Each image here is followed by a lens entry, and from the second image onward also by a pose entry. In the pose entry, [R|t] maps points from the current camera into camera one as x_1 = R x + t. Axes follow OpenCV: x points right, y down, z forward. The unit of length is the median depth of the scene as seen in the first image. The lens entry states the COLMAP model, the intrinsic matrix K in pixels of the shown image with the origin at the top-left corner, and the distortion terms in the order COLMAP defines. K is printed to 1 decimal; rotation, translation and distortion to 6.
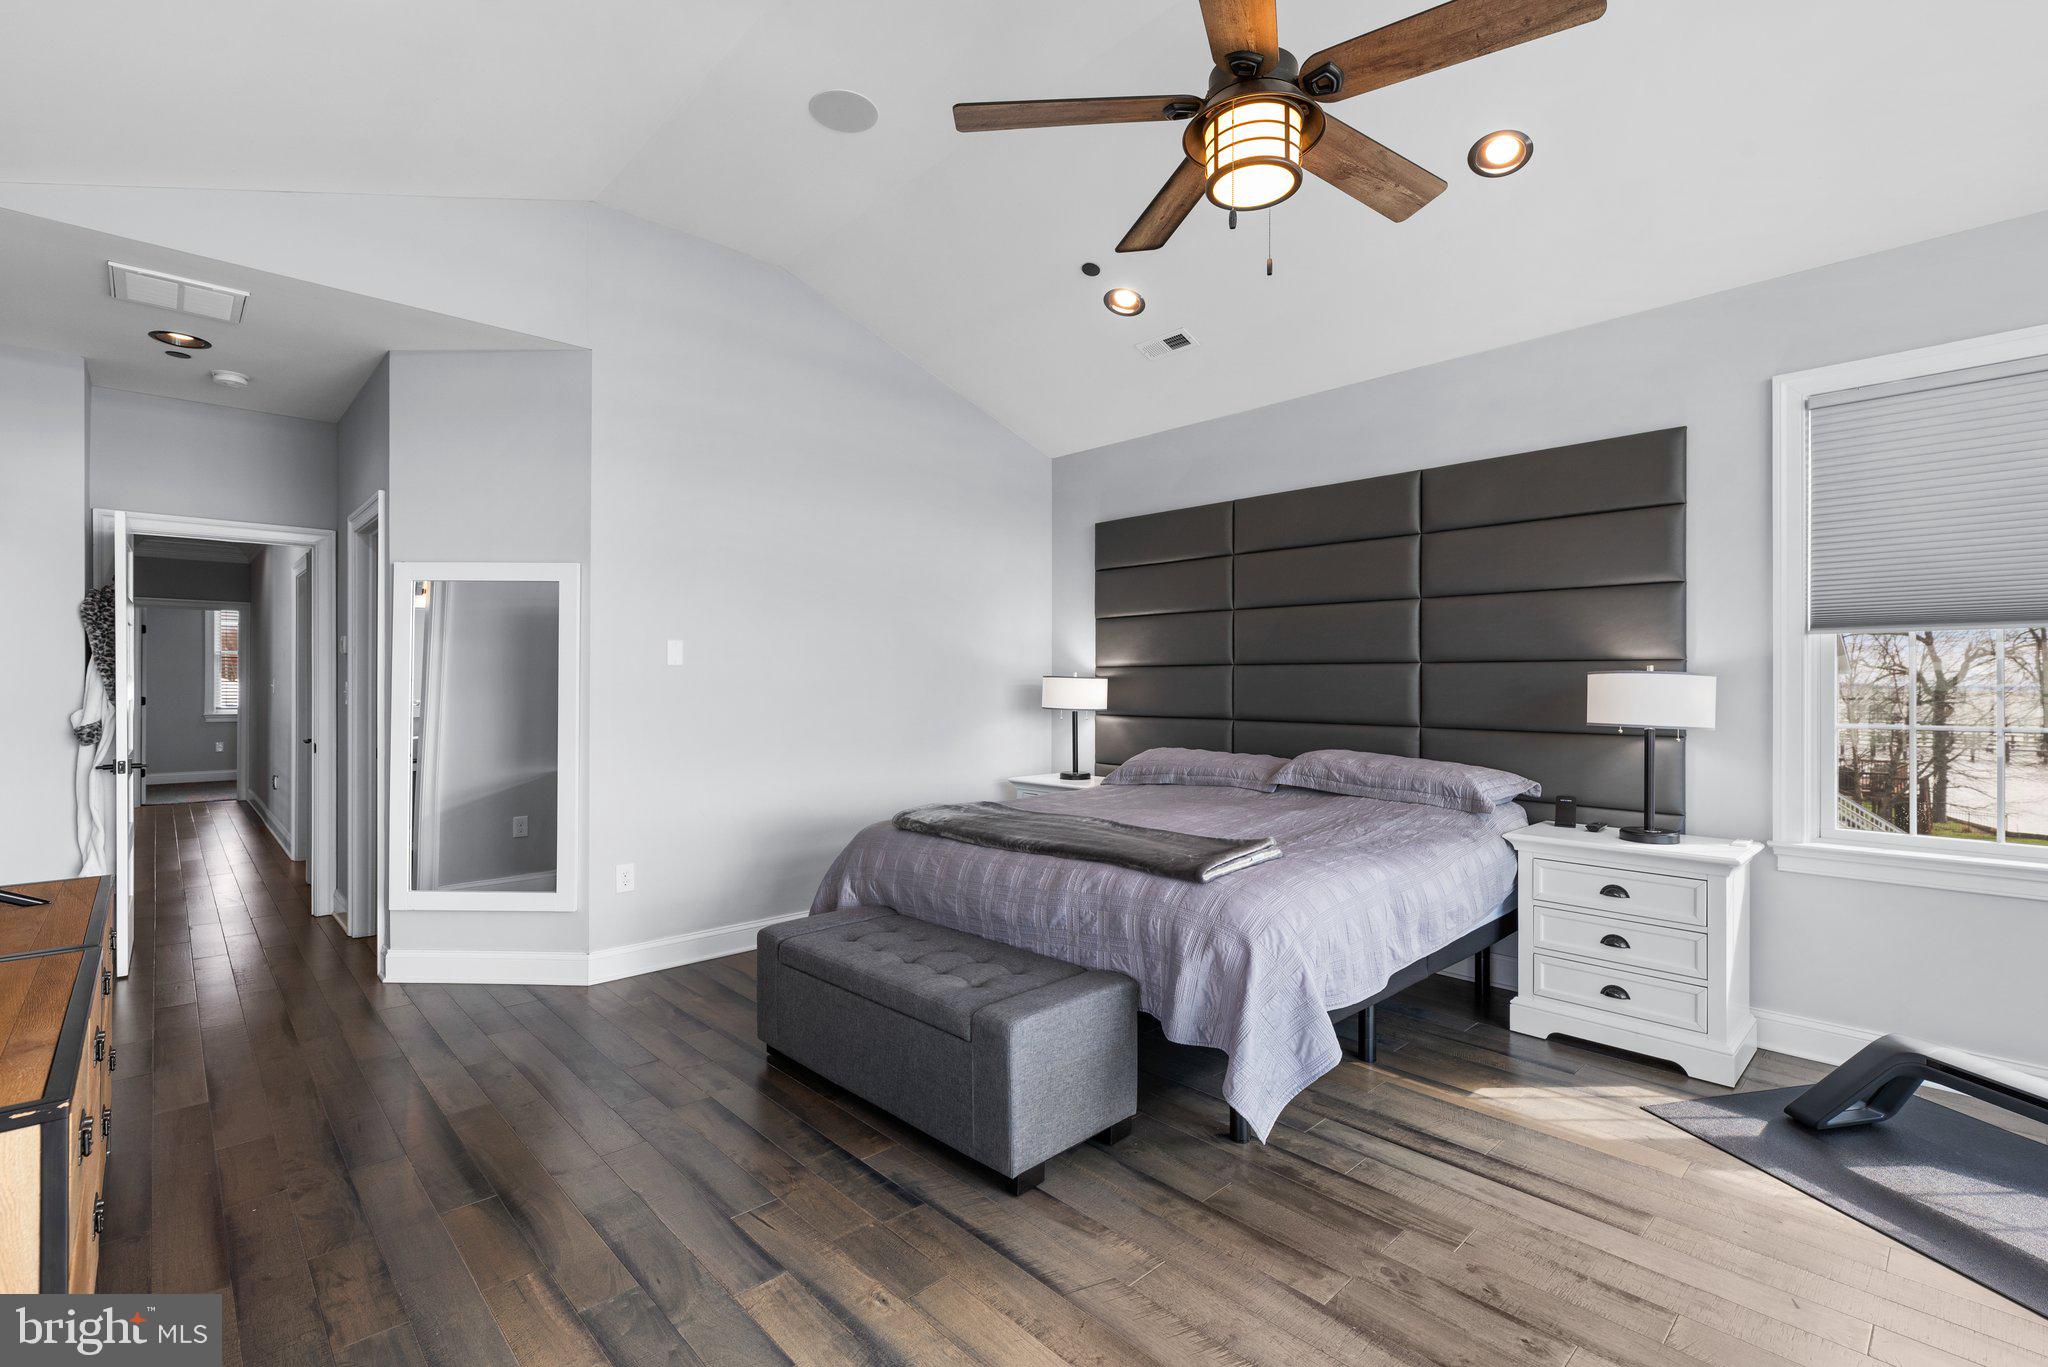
lens RADIAL K [[920.3, 0, 1016.1], [0, 920.3, 684.5], [0, 0, 1]] dist [0.001710, 0.000285]
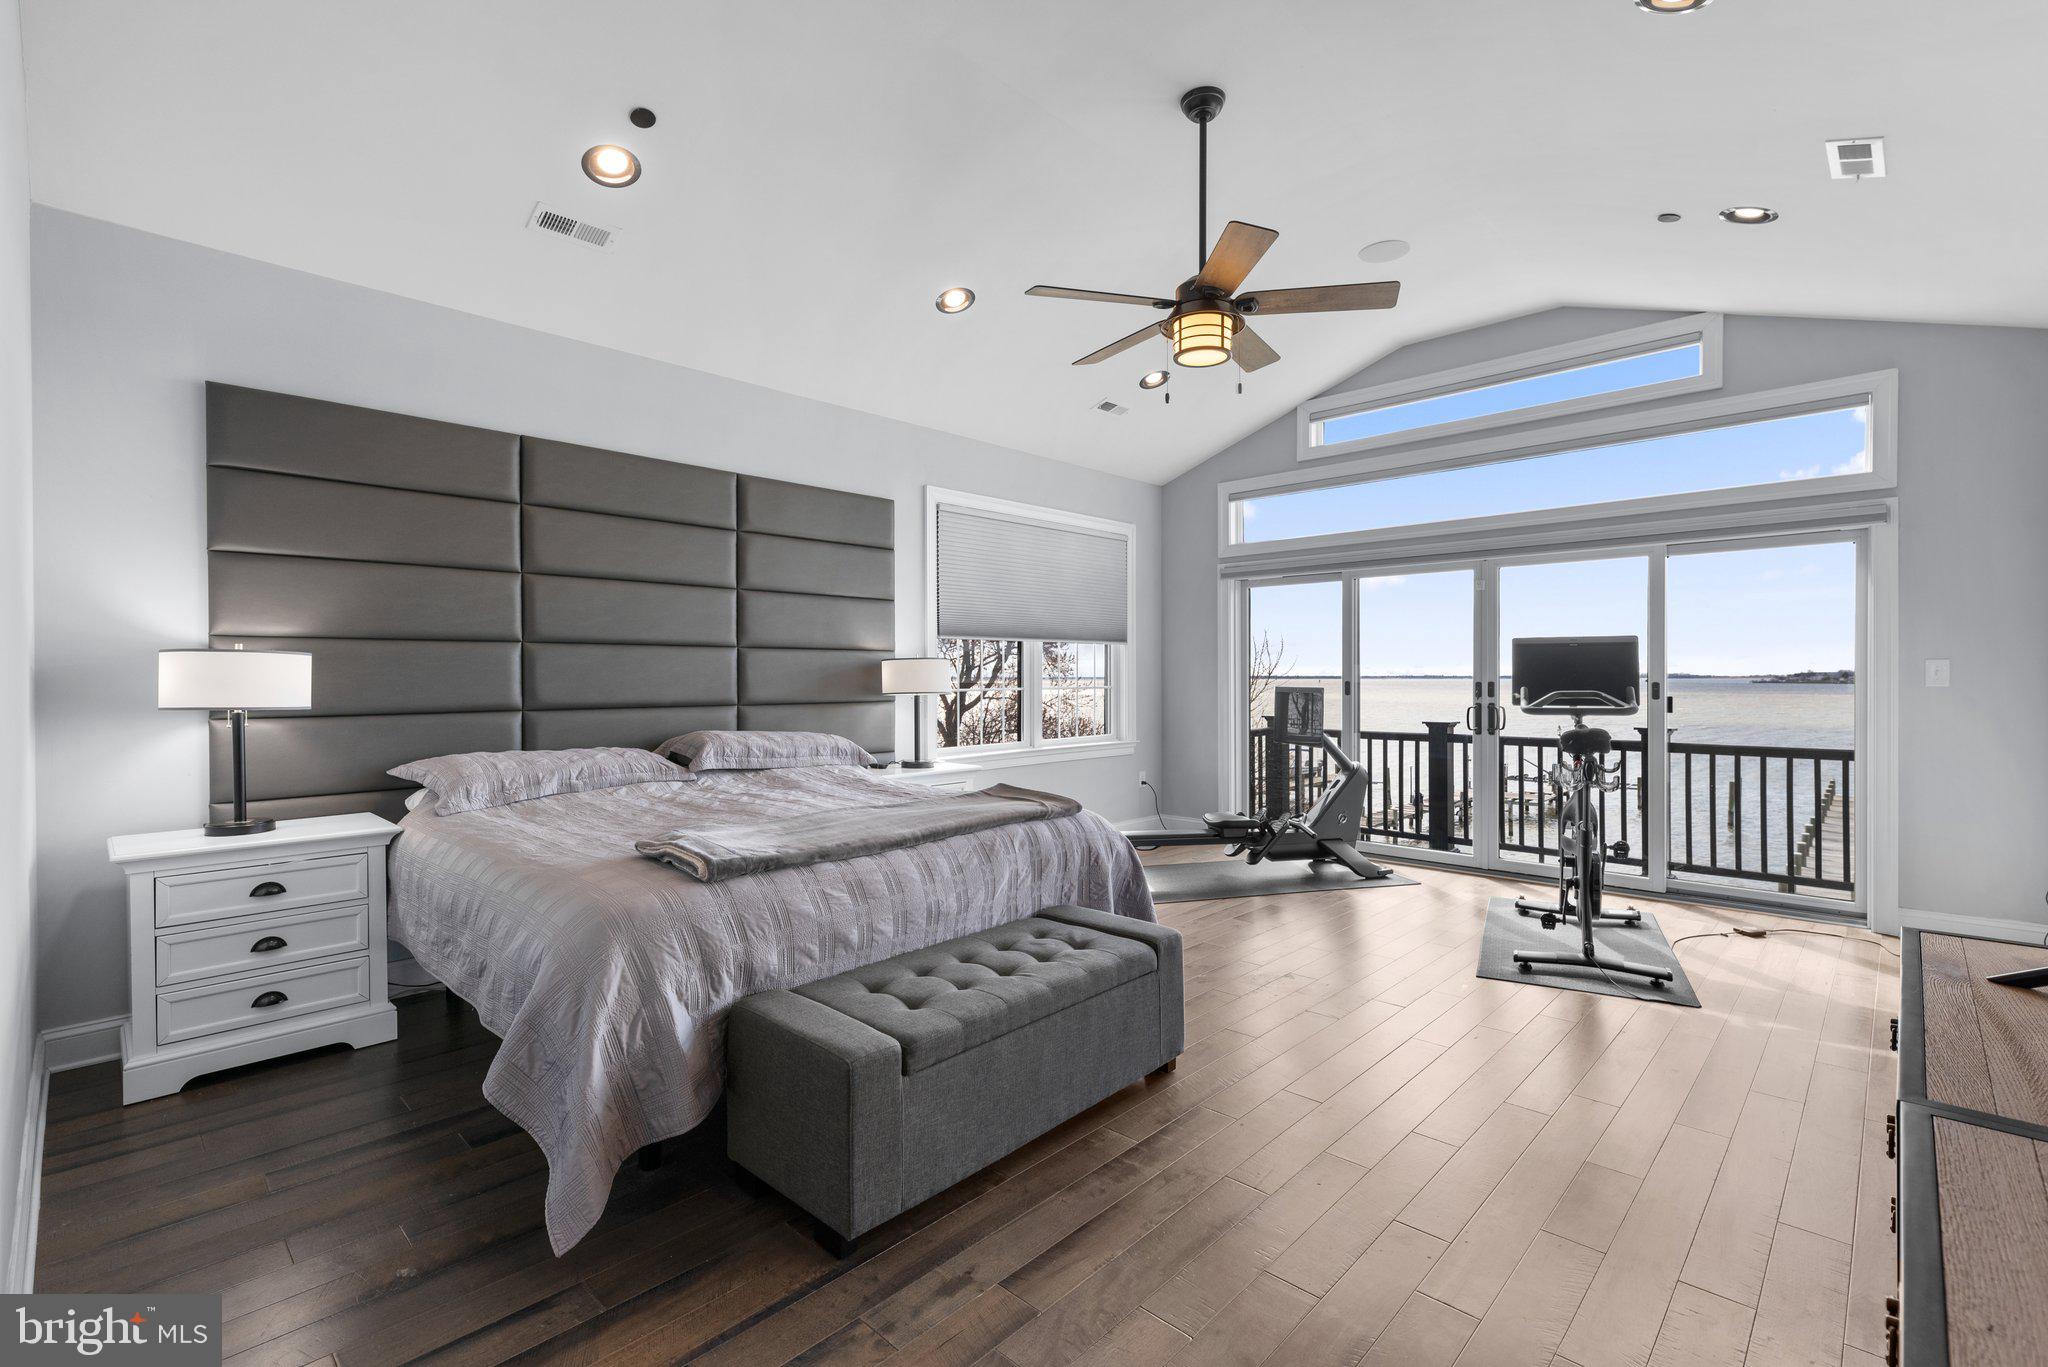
lens RADIAL K [[920.3, 0, 1016.1], [0, 920.3, 684.5], [0, 0, 1]] dist [0.001710, 0.000285]
pose [[-0.048234, -0.022436, 0.998584, -0.691711], [-0.001134, 0.999748, 0.022407, -0.002705], [-0.998835, -0.000052, -0.048247, 0.709768]]
